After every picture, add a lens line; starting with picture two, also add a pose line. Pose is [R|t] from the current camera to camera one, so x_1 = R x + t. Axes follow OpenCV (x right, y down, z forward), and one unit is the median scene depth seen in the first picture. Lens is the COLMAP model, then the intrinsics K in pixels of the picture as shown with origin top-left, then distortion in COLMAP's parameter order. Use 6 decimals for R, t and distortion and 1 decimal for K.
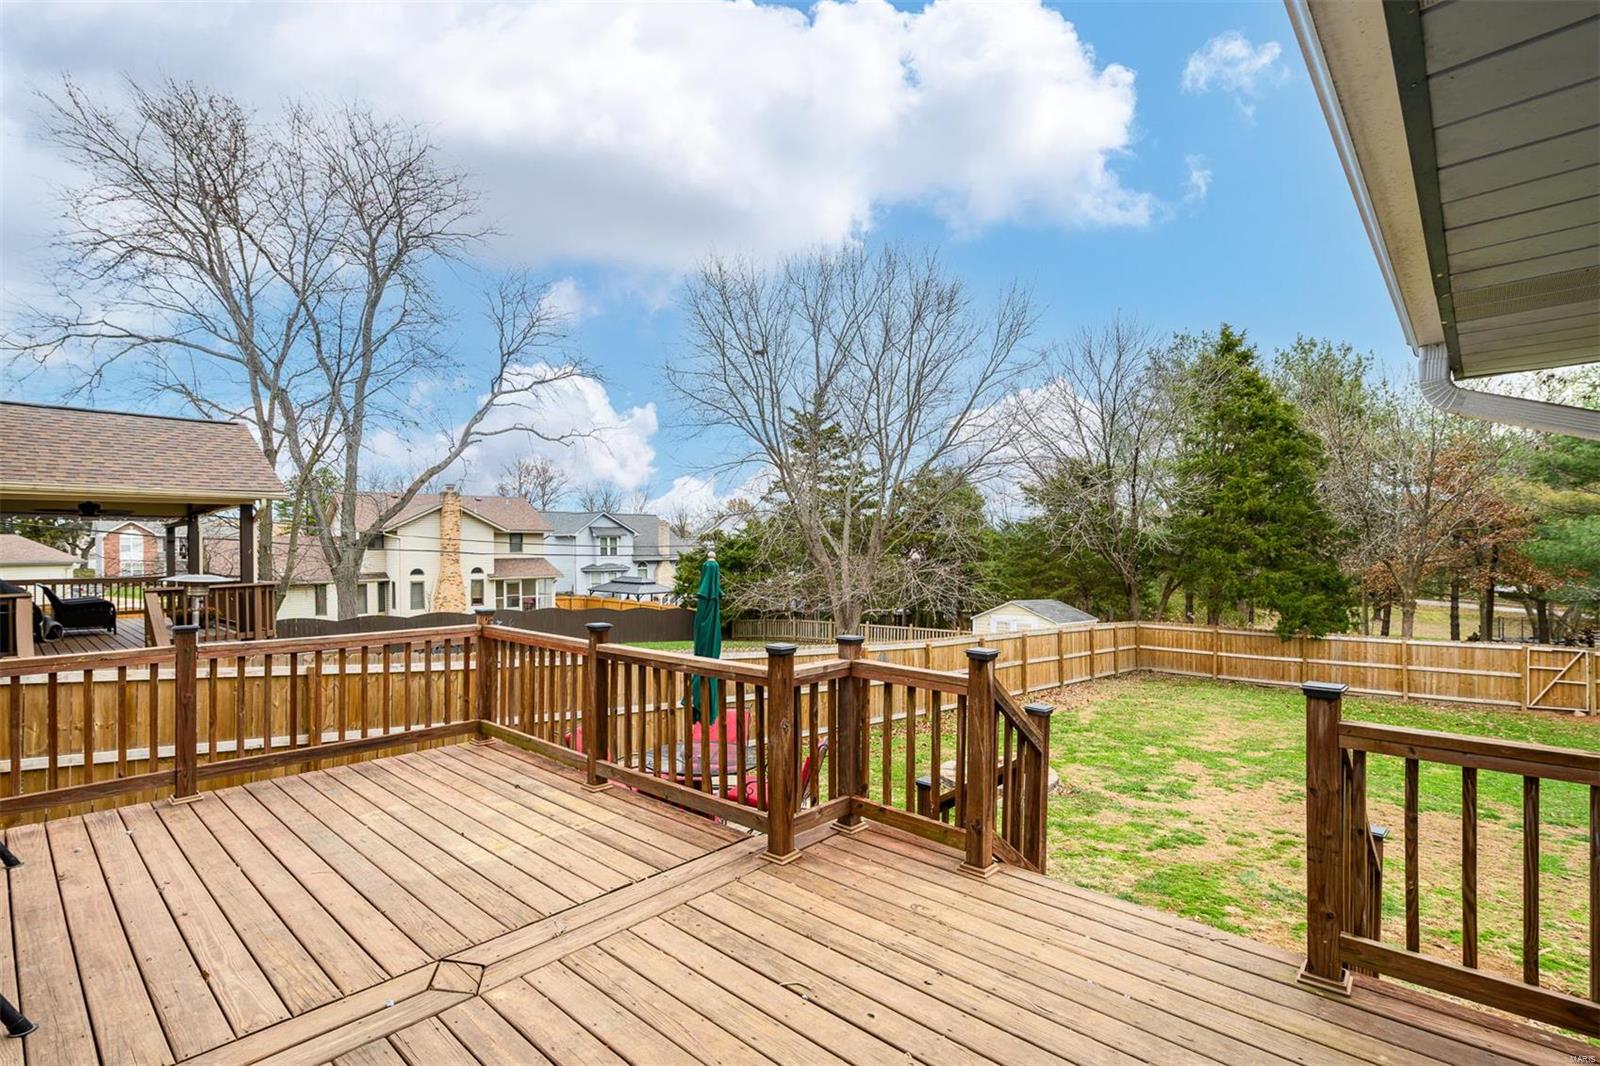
lens RADIAL K [[738.2, 0, 799.6], [0, 738.2, 549.1], [0, 0, 1]] dist [0.002895, 0.000336]
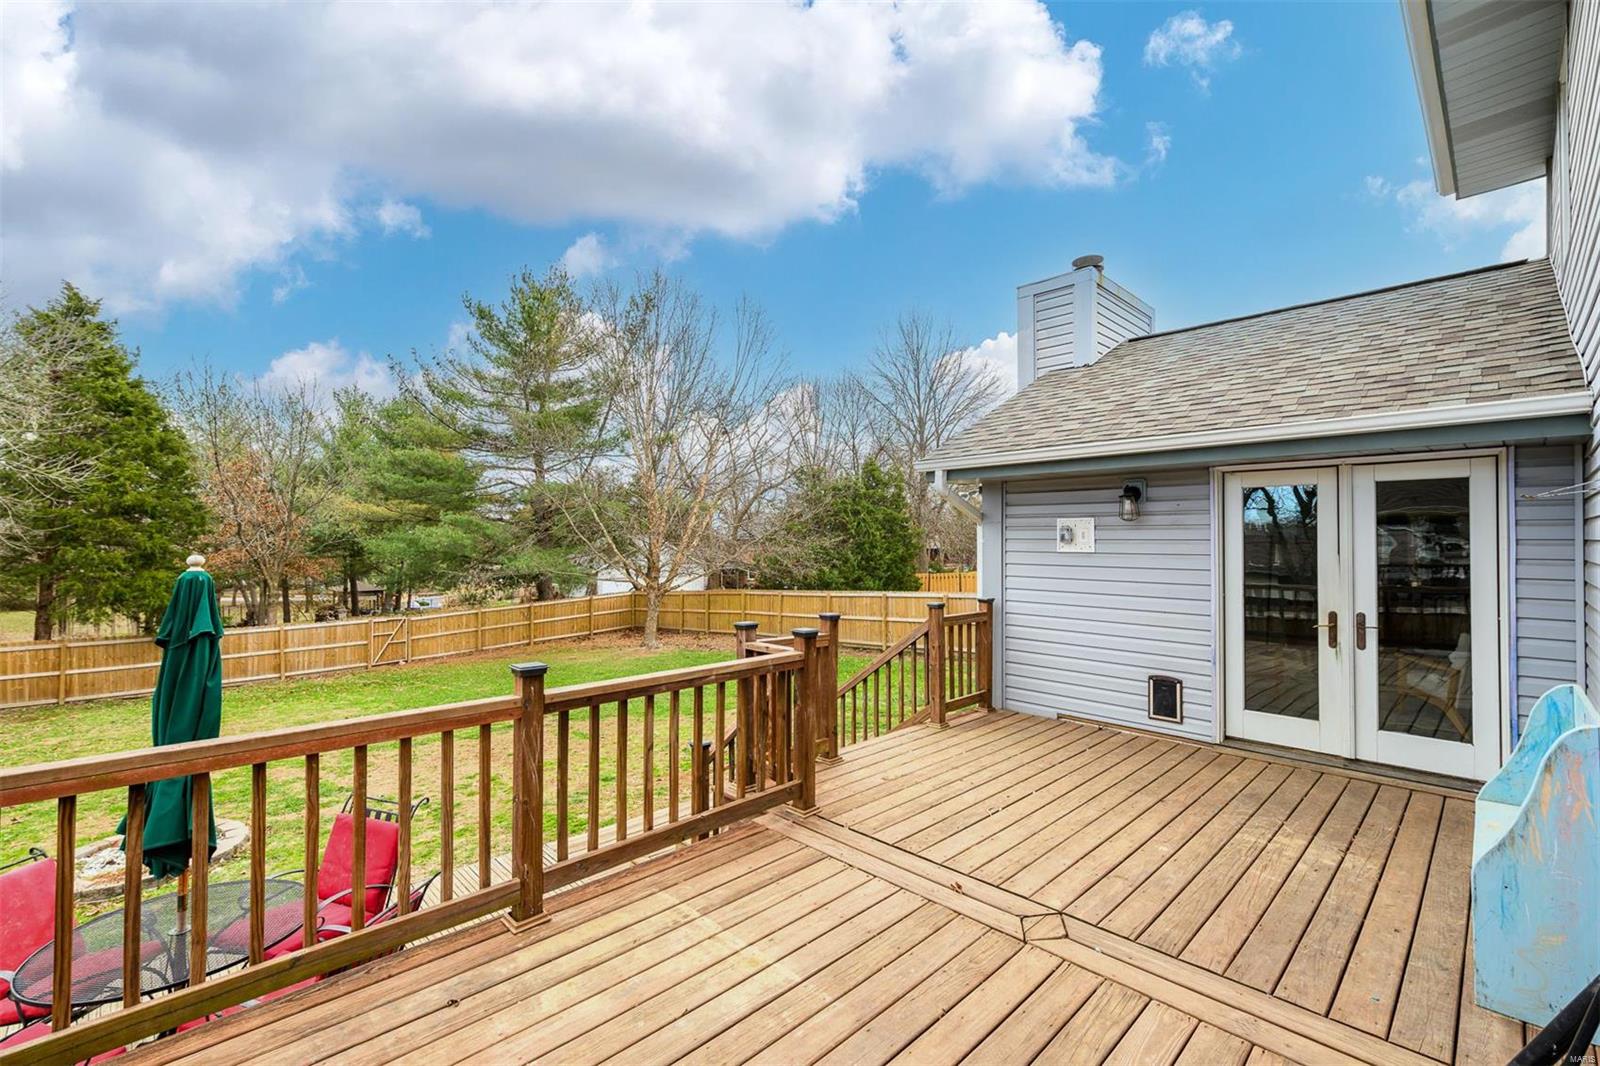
lens RADIAL K [[678.8, 0, 792.1], [0, 678.8, 536.6], [0, 0, 1]] dist [-0.001032, 0.000170]
pose [[0.070843, 0.014209, 0.997386, -0.161628], [0.000912, 0.999897, -0.014310, -0.000309], [-0.997487, 0.001924, 0.070823, 0.138125]]
